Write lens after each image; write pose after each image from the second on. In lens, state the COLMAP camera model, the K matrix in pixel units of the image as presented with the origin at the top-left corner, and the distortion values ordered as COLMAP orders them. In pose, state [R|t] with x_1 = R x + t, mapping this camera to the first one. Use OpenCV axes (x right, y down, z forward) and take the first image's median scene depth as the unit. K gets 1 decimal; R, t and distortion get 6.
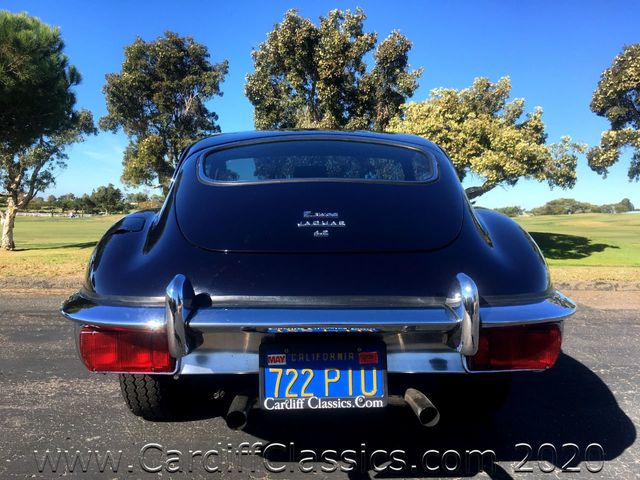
lens RADIAL K [[546.3, 0, 319.0], [0, 546.3, 239.4], [0, 0, 1]] dist [0.093858, -0.167716]
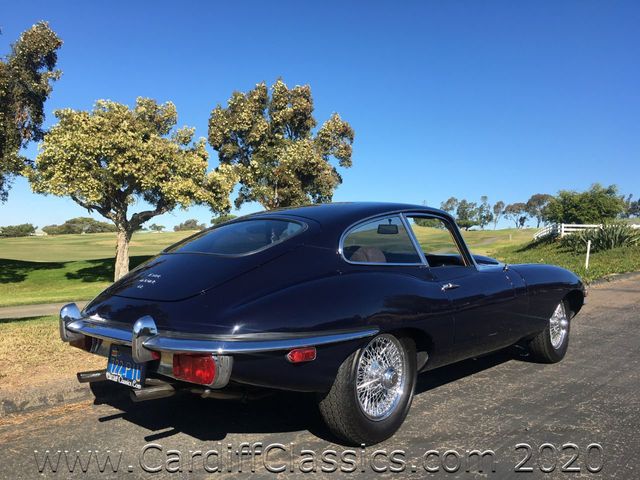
lens RADIAL K [[545.5, 0, 319.5], [0, 545.5, 240.8], [0, 0, 1]] dist [0.089112, -0.129591]
pose [[0.664584, -0.004832, 0.747198, -0.217101], [0.027481, 0.999461, -0.017980, -0.017458], [-0.746708, 0.032483, 0.664359, 0.138562]]
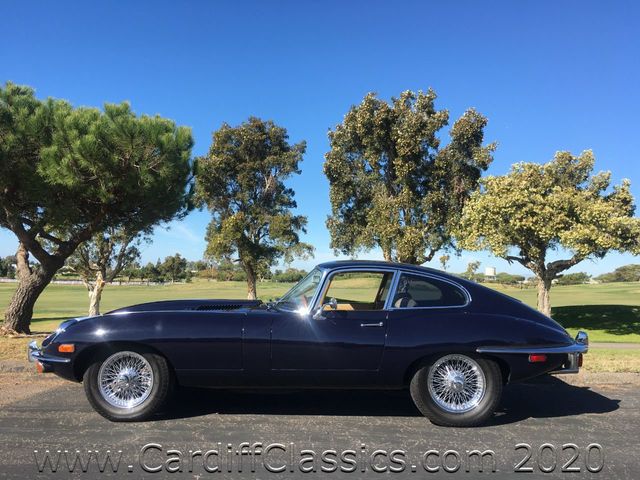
lens RADIAL K [[545.5, 0, 319.5], [0, 545.5, 240.8], [0, 0, 1]] dist [0.089112, -0.129591]
pose [[0.995263, -0.010836, -0.096613, -0.046538], [-0.000639, 0.993018, -0.117958, -0.013033], [0.097216, 0.117461, 0.988308, -0.010527]]
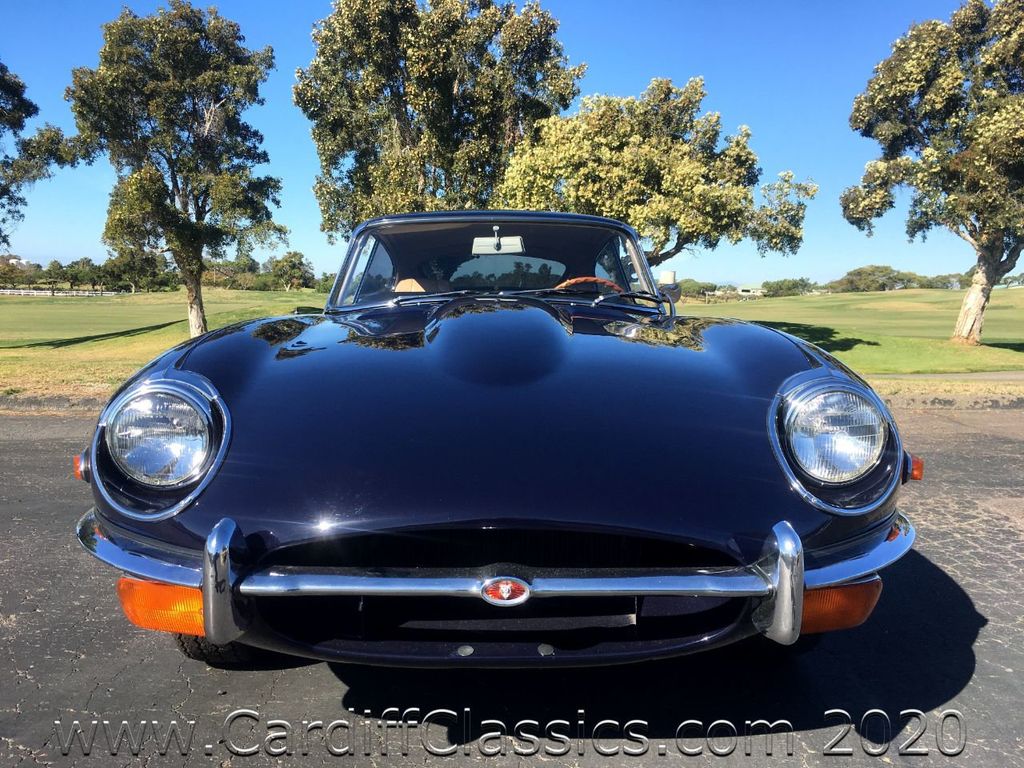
lens RADIAL K [[871.2, 0, 512.0], [0, 871.2, 384.0], [0, 0, 1]] dist [0.092703, -0.133412]
pose [[0.999818, -0.003417, 0.018775, 0.099381], [0.002294, 0.998227, 0.059483, -0.001634], [-0.018945, -0.059429, 0.998053, -0.030798]]
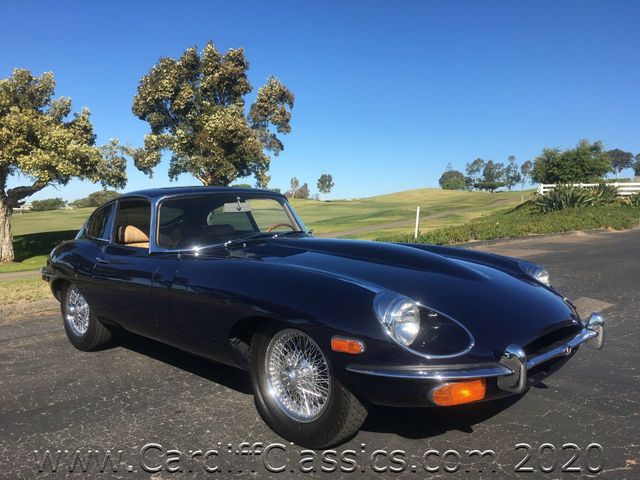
lens RADIAL K [[545.5, 0, 319.5], [0, 545.5, 240.8], [0, 0, 1]] dist [0.089112, -0.129591]
pose [[0.707149, -0.066954, 0.703887, -0.026047], [0.053677, 0.997717, 0.040977, -0.014357], [-0.705024, 0.008806, 0.709129, -0.012891]]
